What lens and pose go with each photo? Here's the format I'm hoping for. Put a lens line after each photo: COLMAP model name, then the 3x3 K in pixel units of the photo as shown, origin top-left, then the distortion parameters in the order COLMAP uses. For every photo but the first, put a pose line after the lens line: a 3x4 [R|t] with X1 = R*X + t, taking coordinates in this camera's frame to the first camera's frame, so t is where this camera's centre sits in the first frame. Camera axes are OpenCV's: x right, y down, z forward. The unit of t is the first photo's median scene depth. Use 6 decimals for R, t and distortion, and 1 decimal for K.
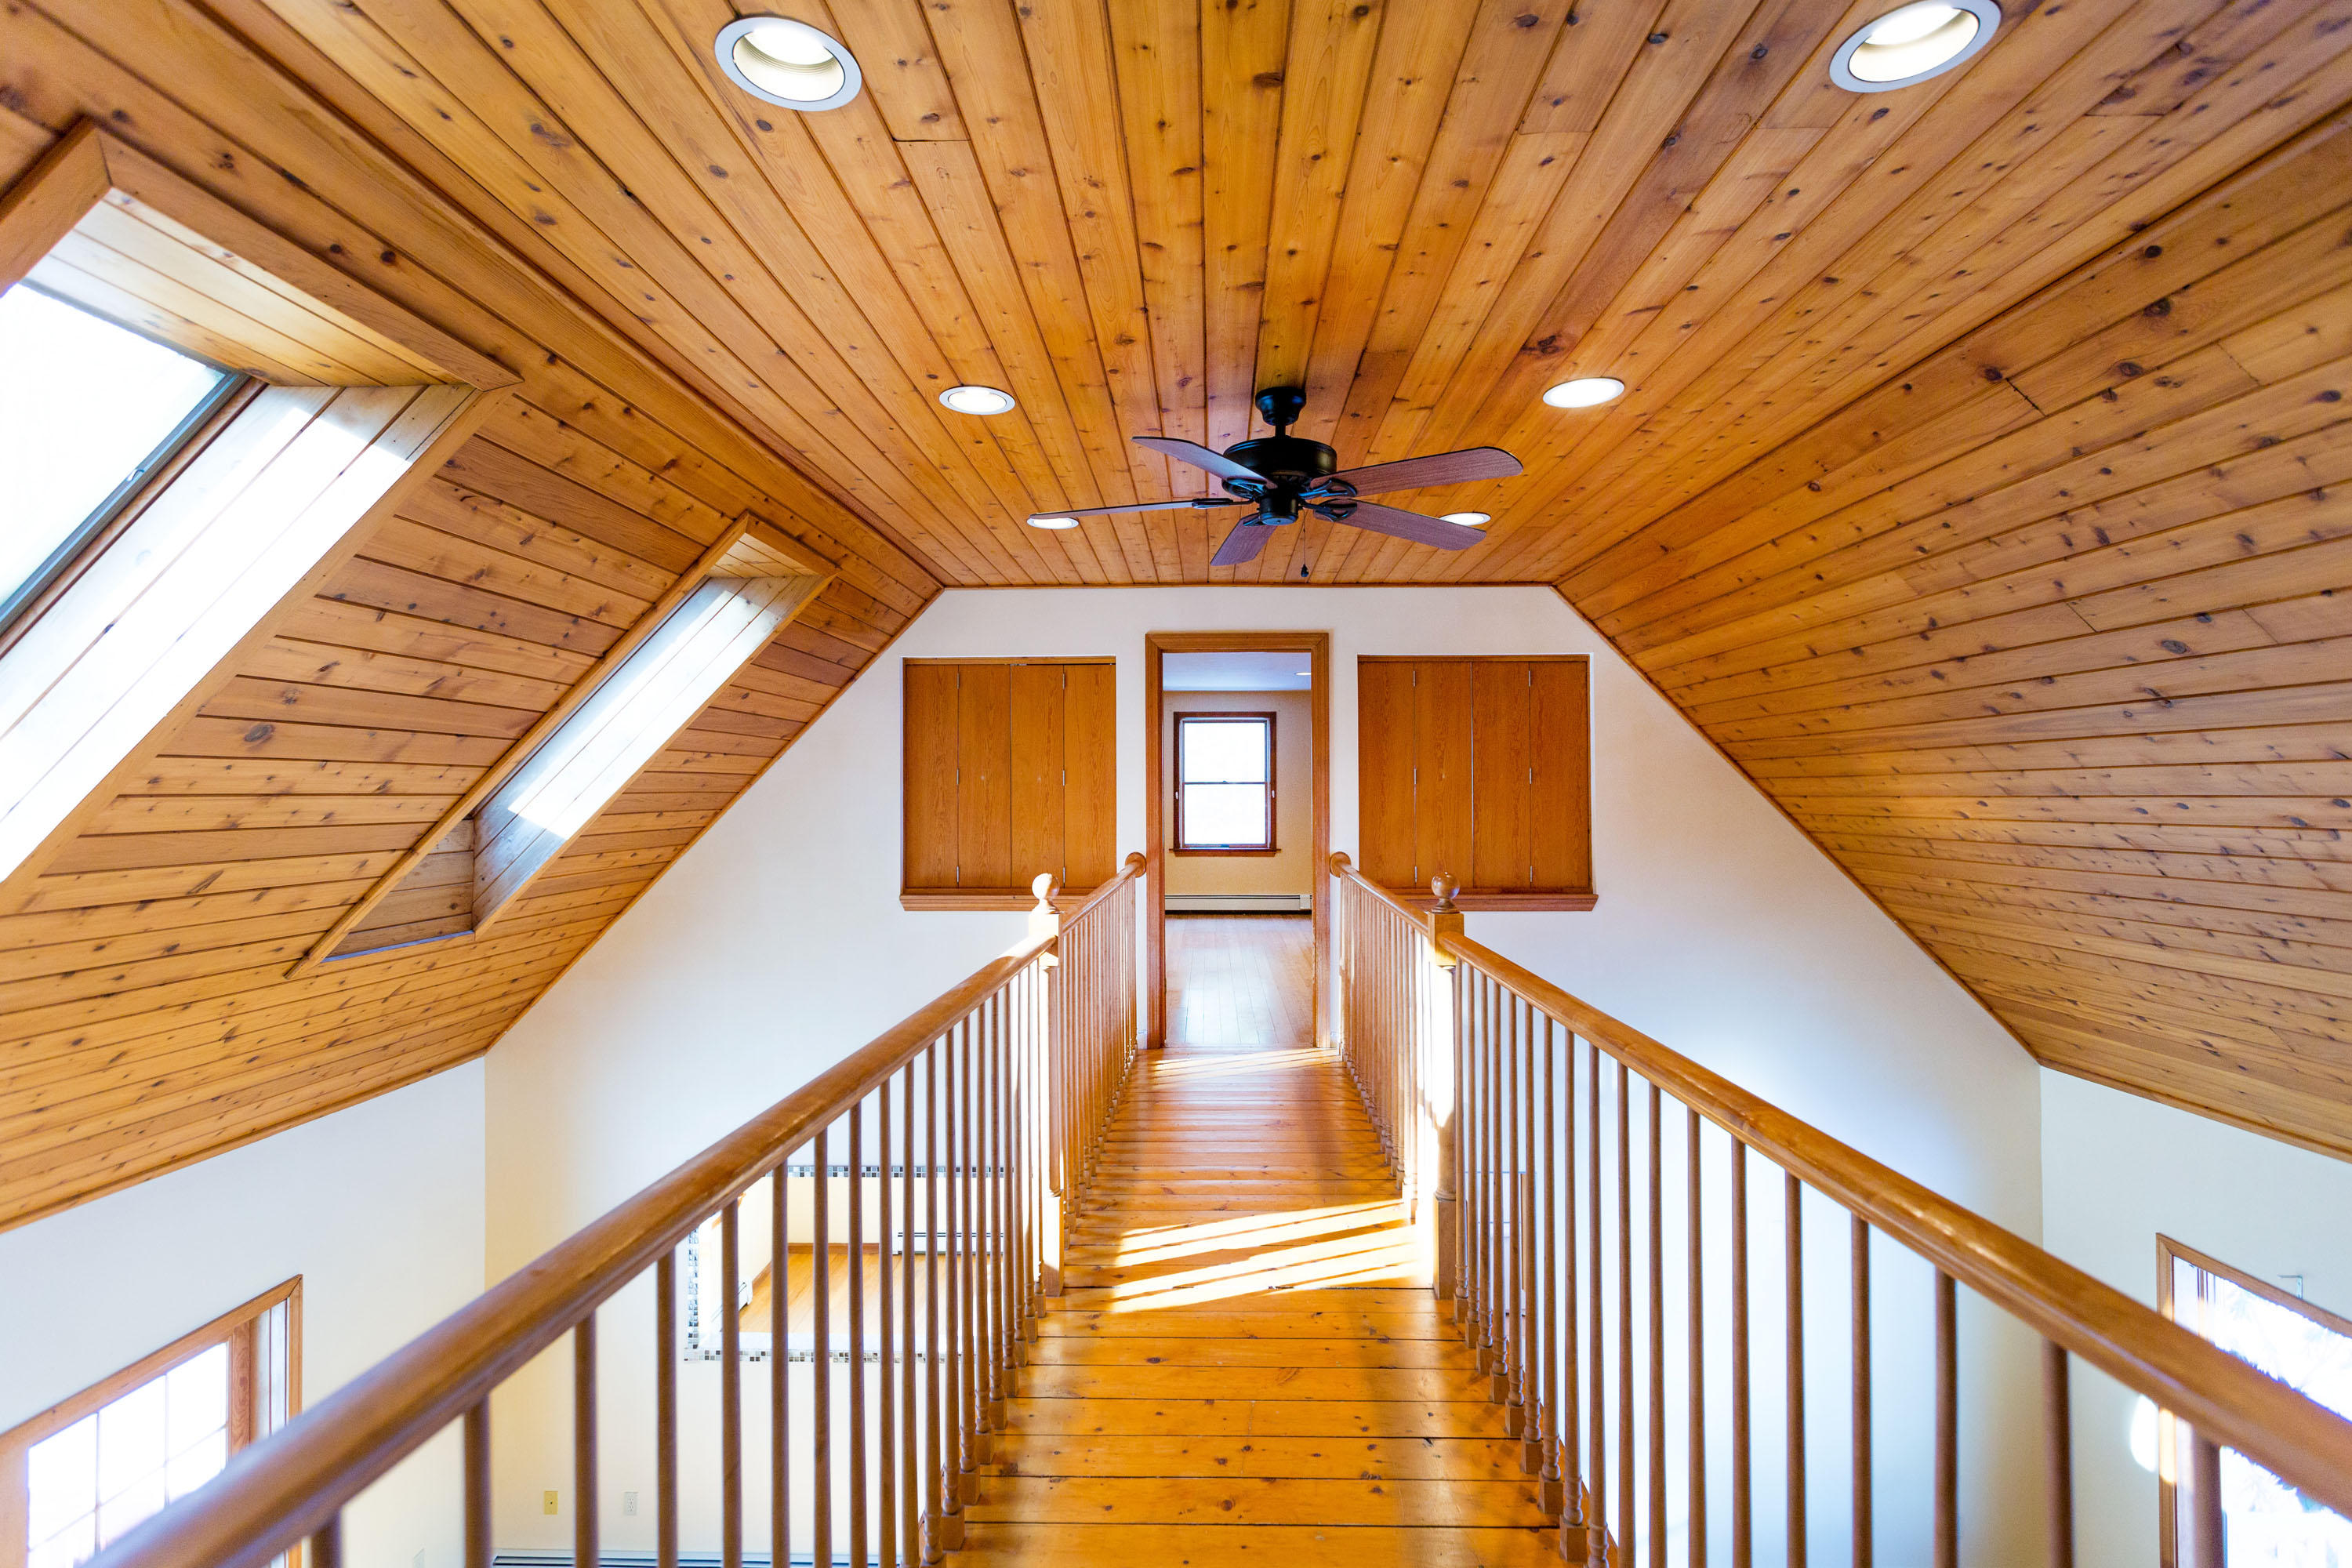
lens RADIAL K [[1066.0, 0, 1183.4], [0, 1066.0, 780.3], [0, 0, 1]] dist [0.001350, -0.000254]
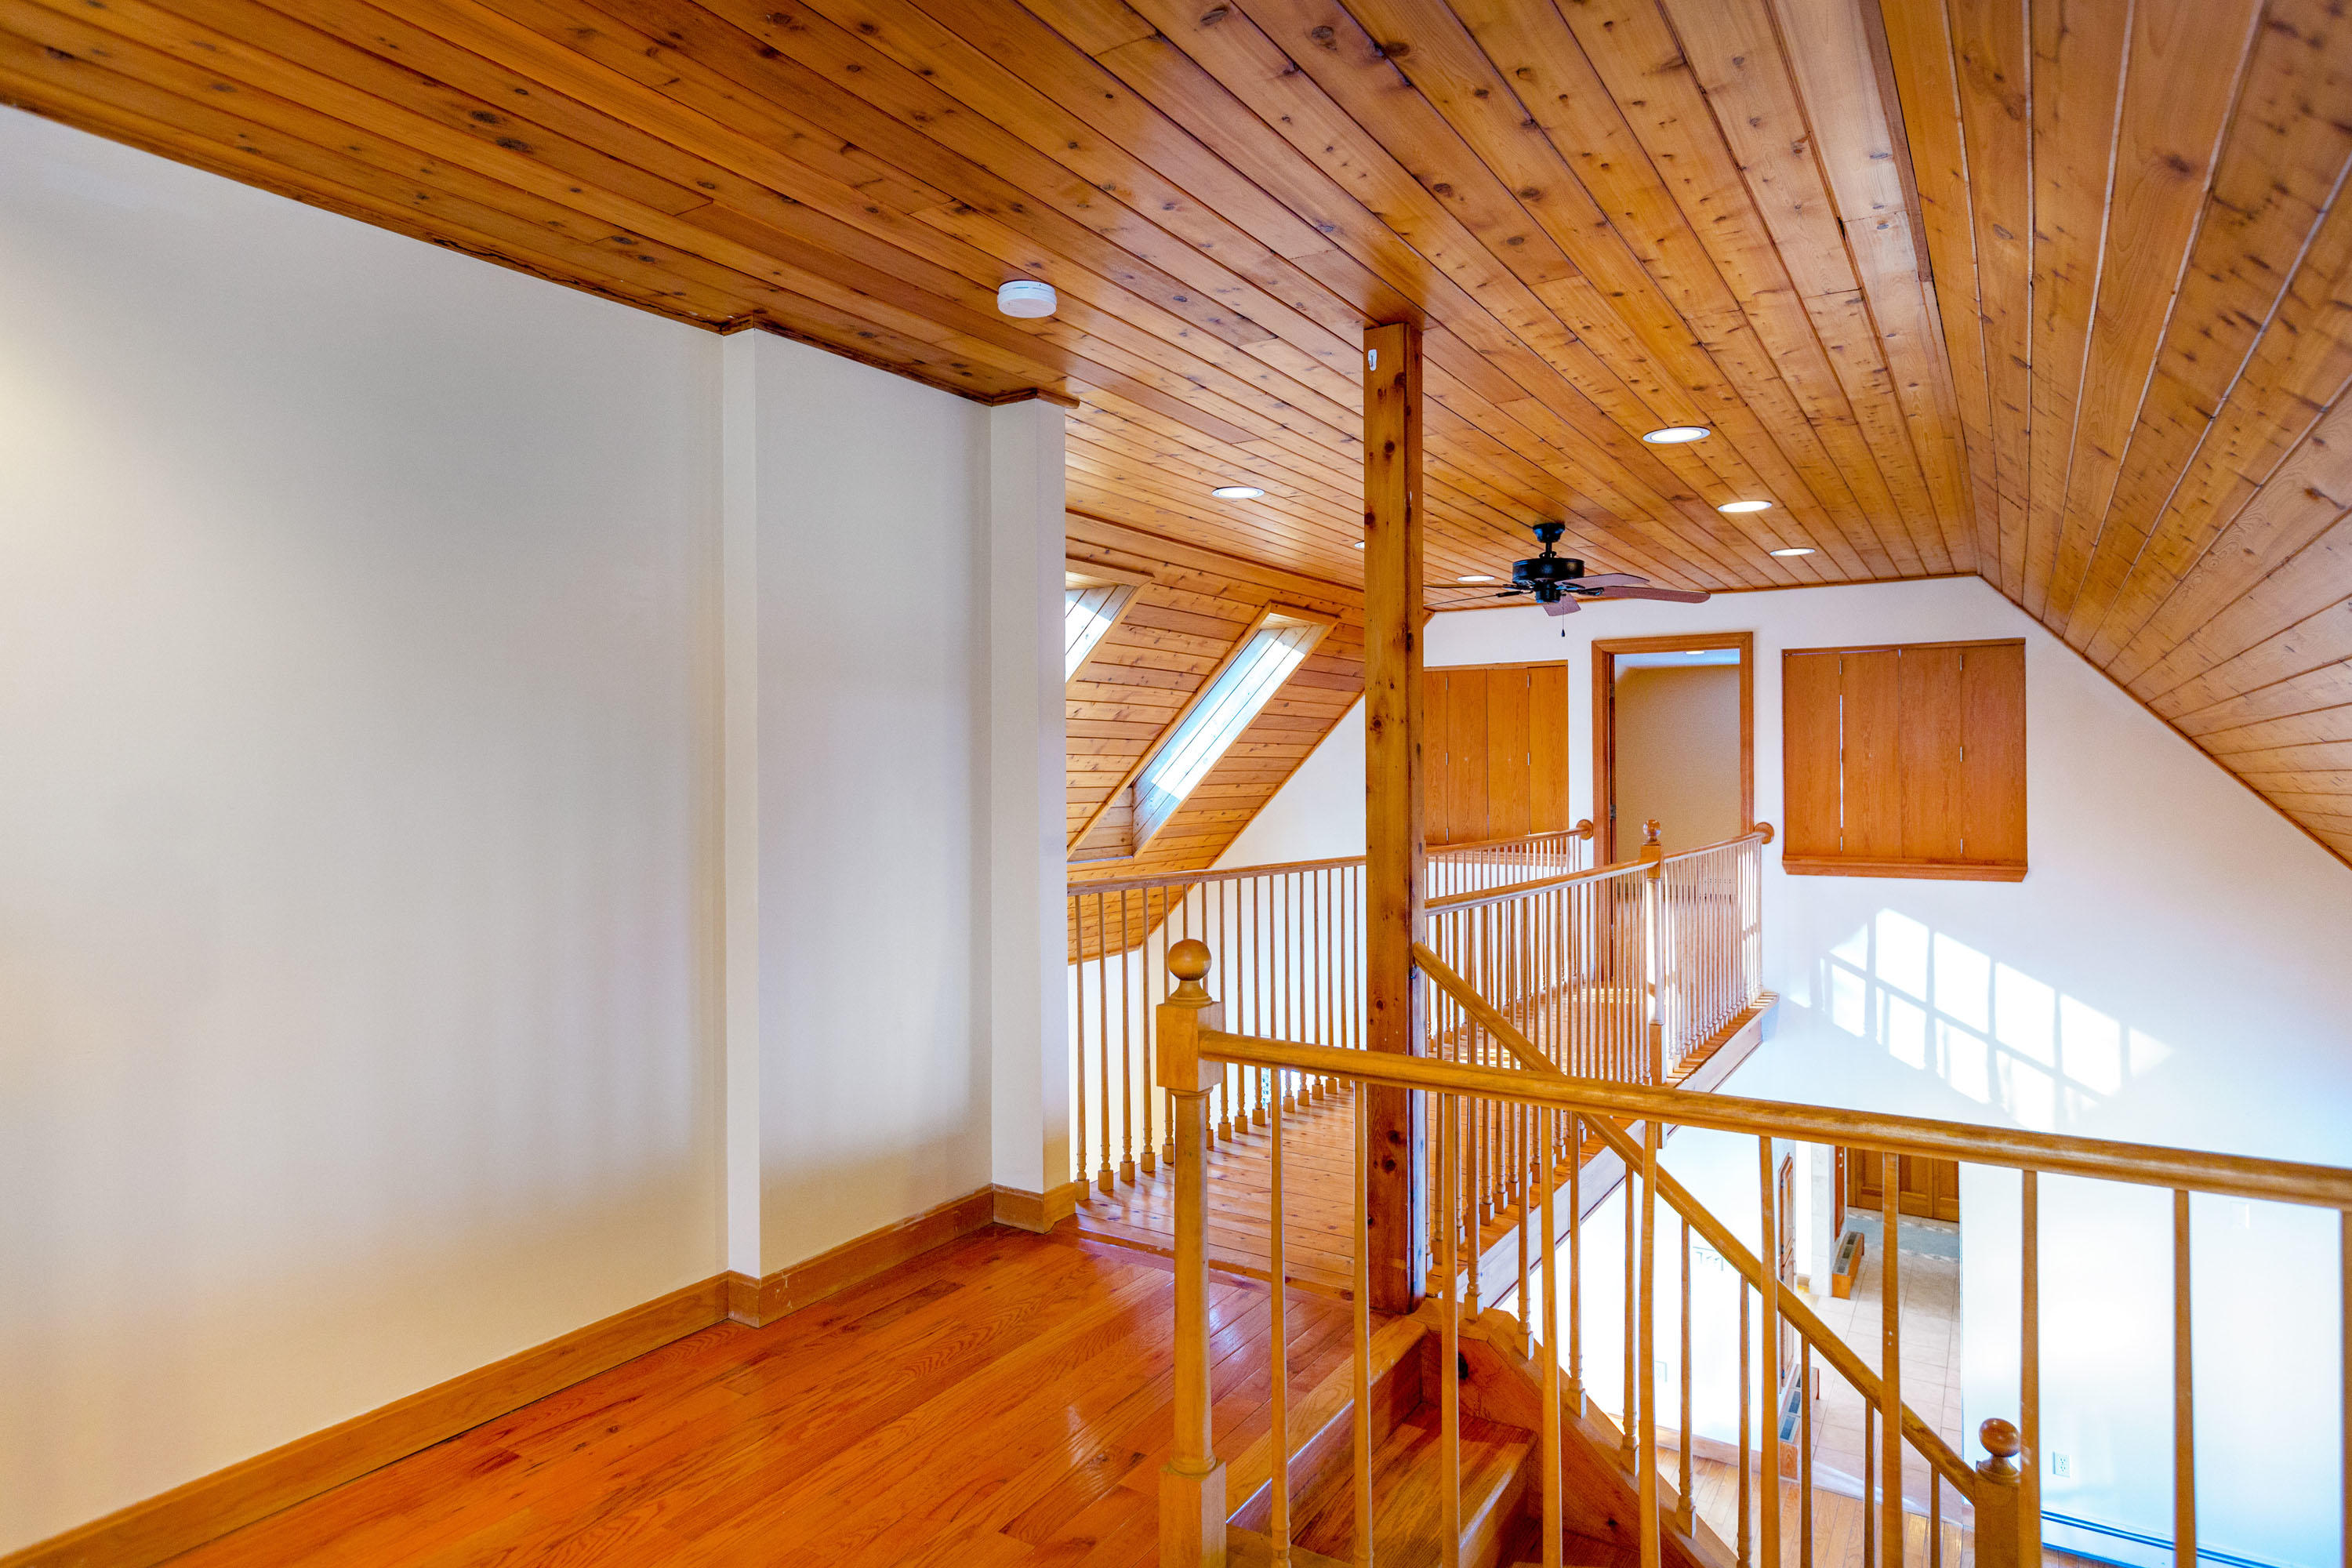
lens RADIAL K [[1319.7, 0, 1168.5], [0, 1319.7, 767.8], [0, 0, 1]] dist [0.002608, -0.001085]
pose [[0.851784, -0.002975, -0.523885, 0.424956], [0.007143, 0.999957, 0.005935, -0.004538], [0.523844, -0.008797, 0.851769, -0.668224]]
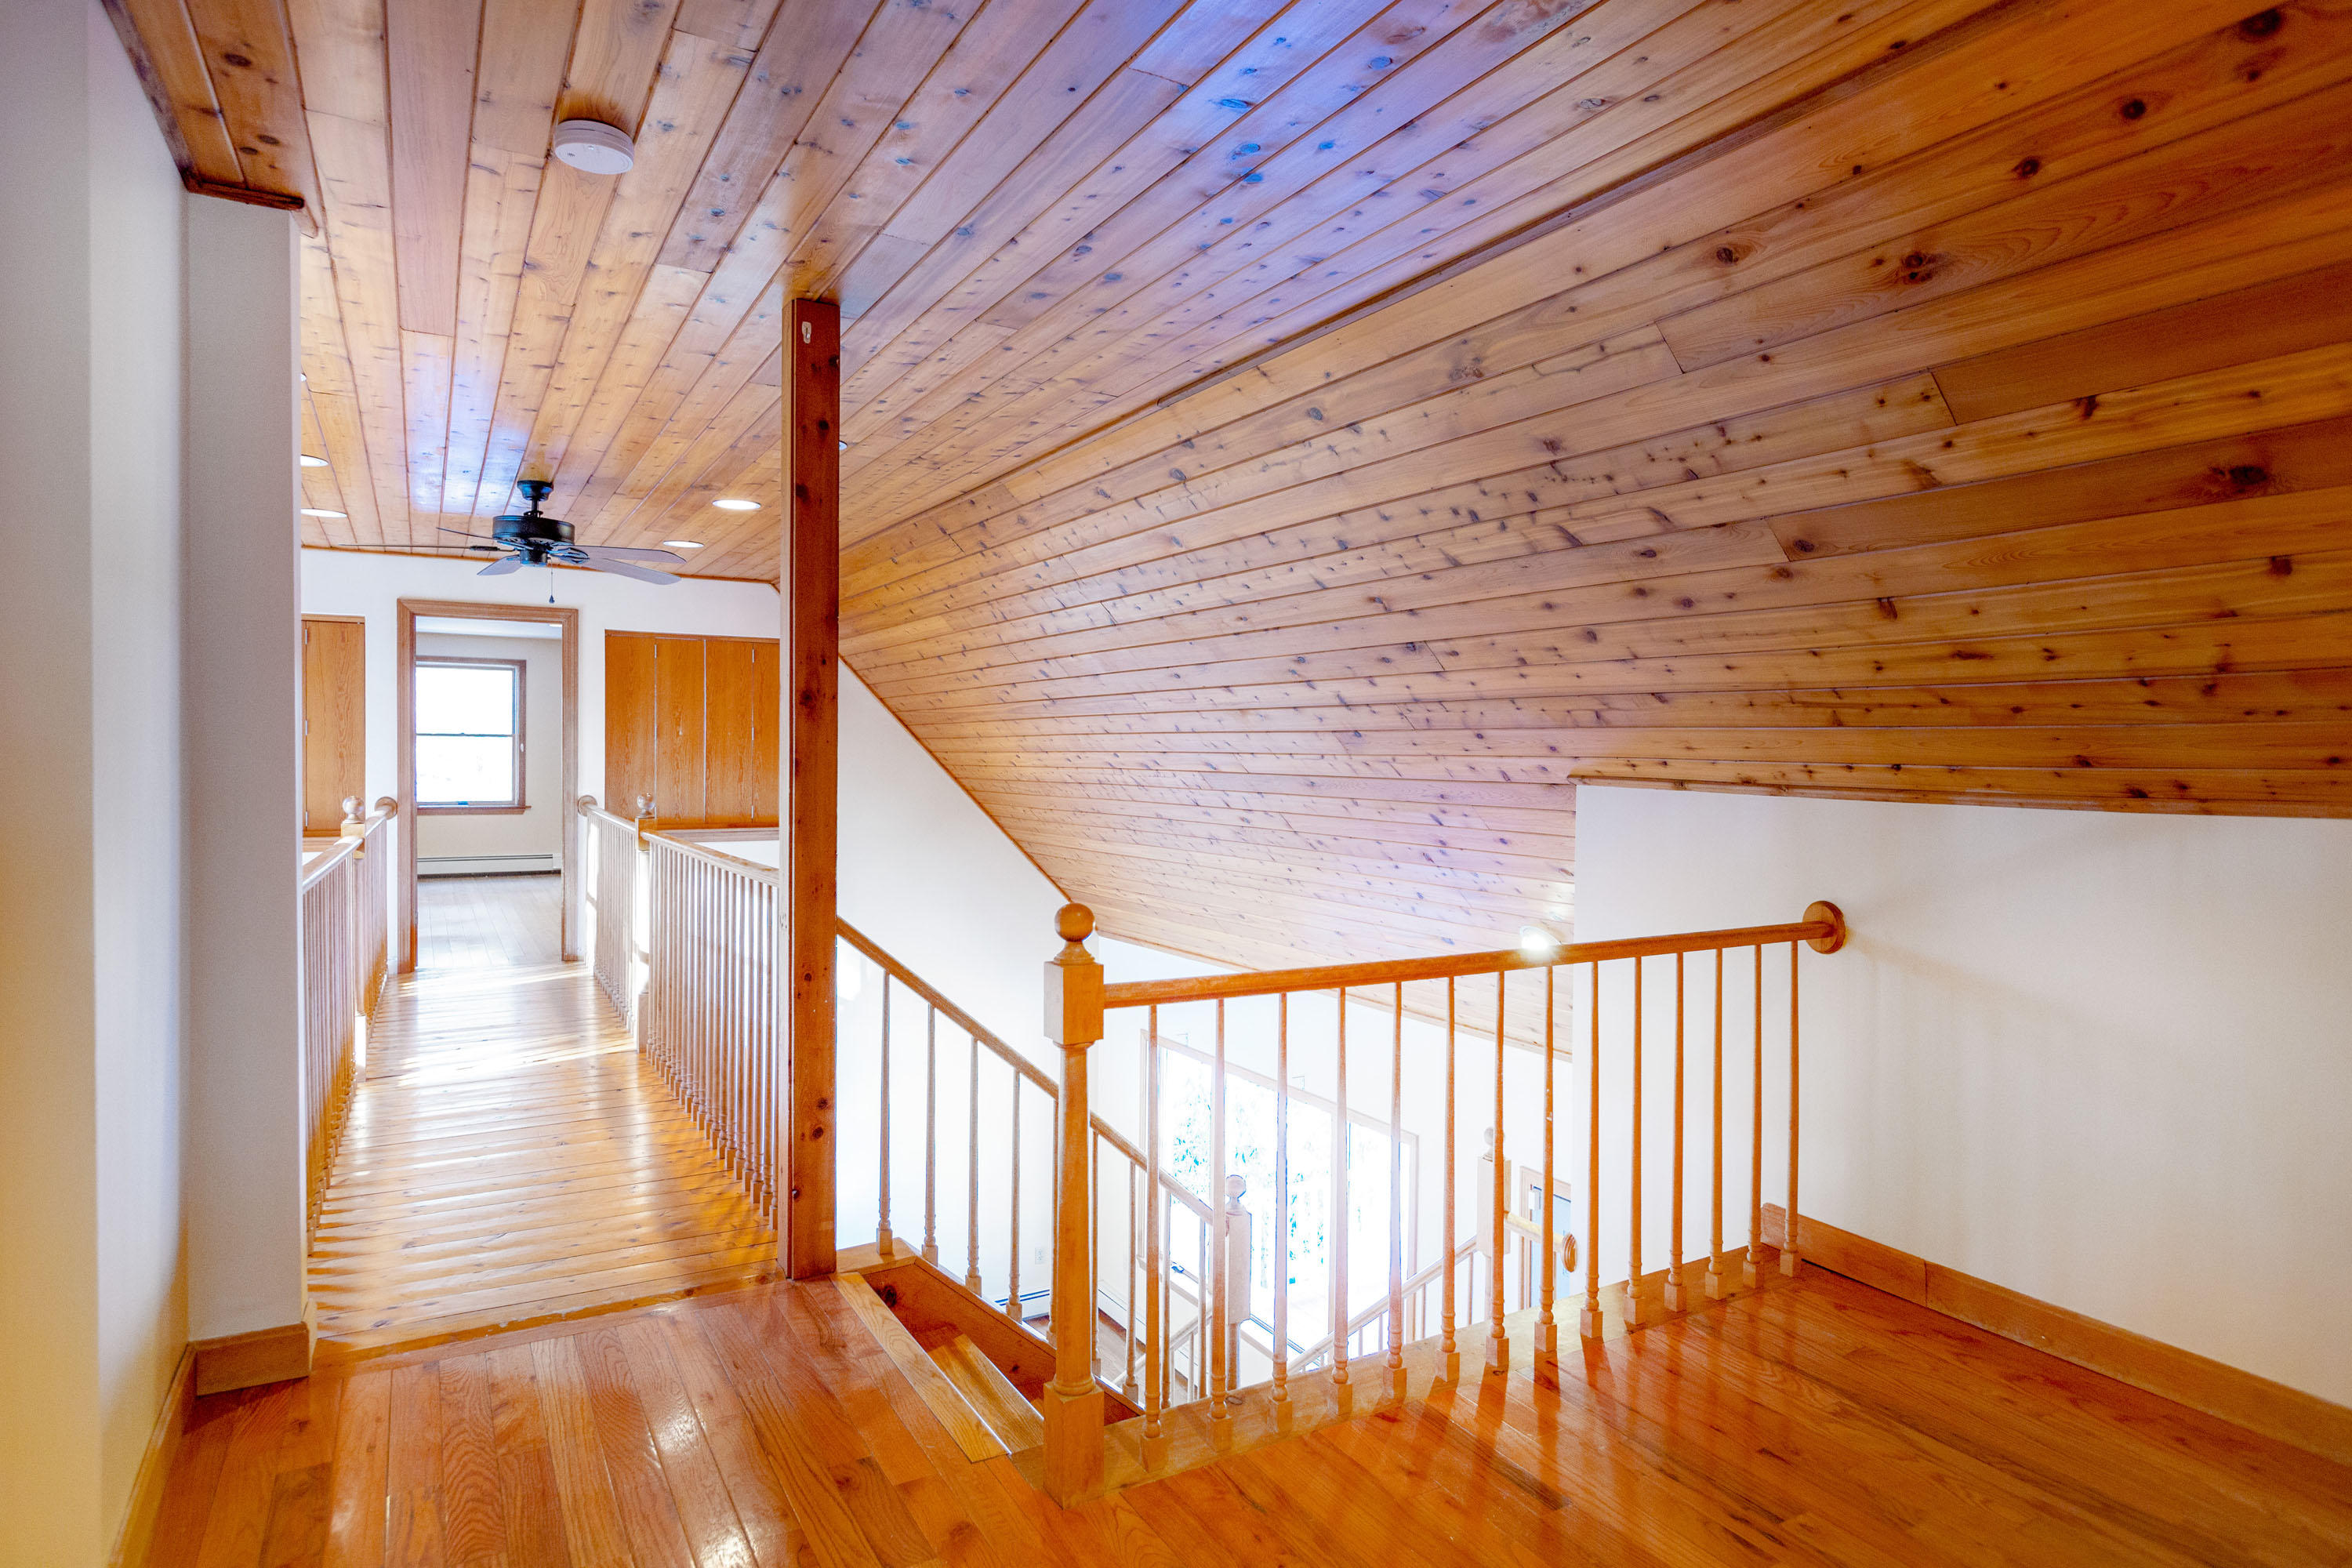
lens RADIAL K [[1319.7, 0, 1168.5], [0, 1319.7, 767.8], [0, 0, 1]] dist [0.002608, -0.001085]
pose [[0.856636, 0.004890, 0.515898, -0.069180], [-0.017021, 0.999679, 0.018787, -0.002193], [-0.515640, -0.024875, 0.856444, -0.717441]]
